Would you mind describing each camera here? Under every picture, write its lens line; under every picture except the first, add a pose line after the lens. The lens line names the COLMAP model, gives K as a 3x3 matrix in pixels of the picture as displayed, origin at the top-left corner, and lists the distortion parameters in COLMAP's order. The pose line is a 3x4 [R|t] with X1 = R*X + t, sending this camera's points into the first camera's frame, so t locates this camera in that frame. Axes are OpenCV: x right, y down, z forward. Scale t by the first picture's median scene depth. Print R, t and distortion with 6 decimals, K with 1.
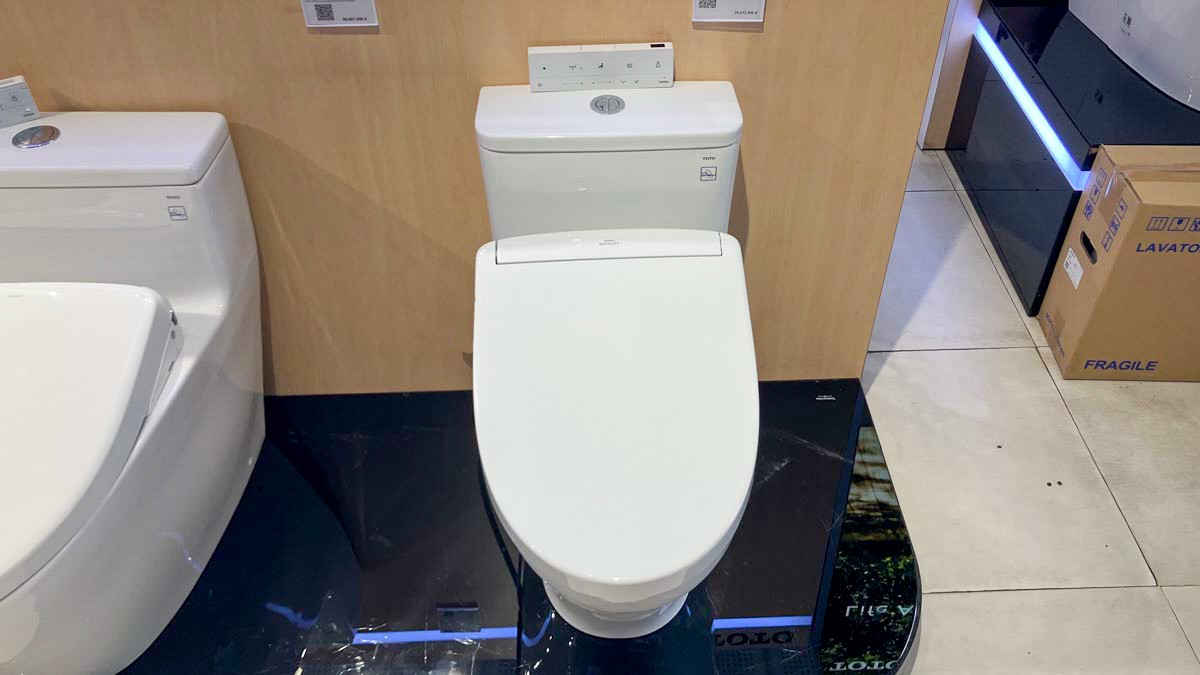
lens RADIAL K [[997.7, 0, 615.2], [0, 997.7, 323.4], [0, 0, 1]] dist [0.002716, 0.004896]
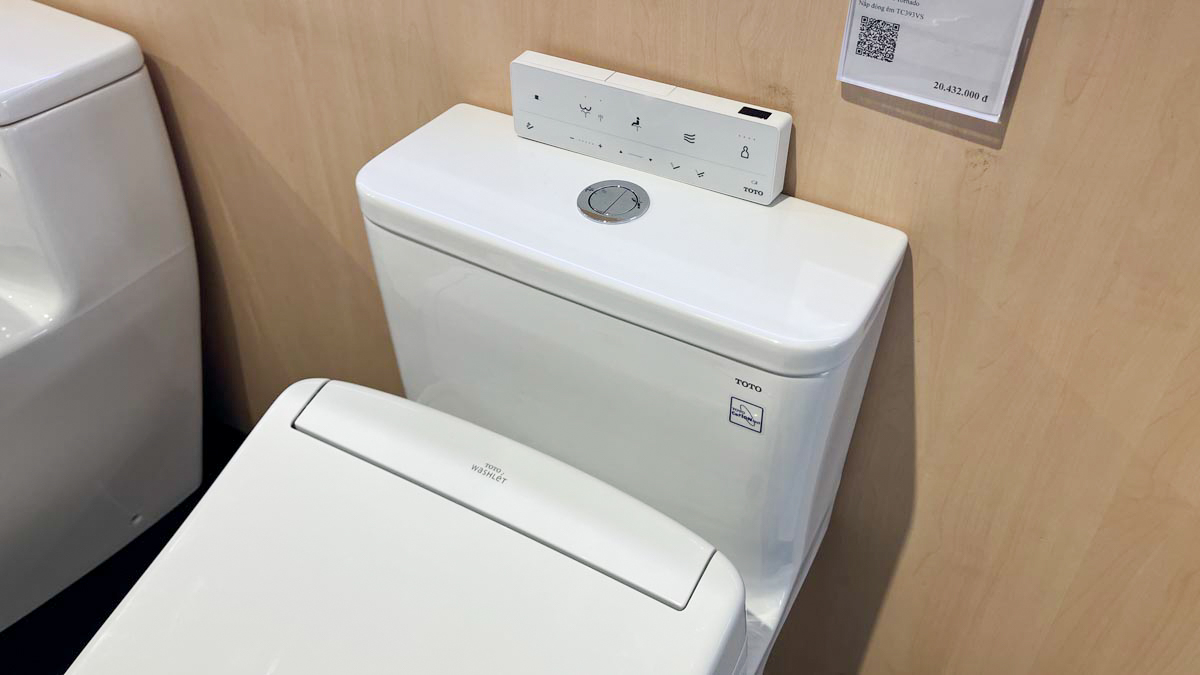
lens RADIAL K [[997.7, 0, 596.1], [0, 997.7, 331.9], [0, 0, 1]] dist [0.002716, 0.004896]
pose [[0.843926, 0.350291, -0.406307, 0.168523], [-0.358063, 0.931793, 0.059611, -0.154275], [0.399475, 0.095176, 0.911790, 0.467155]]
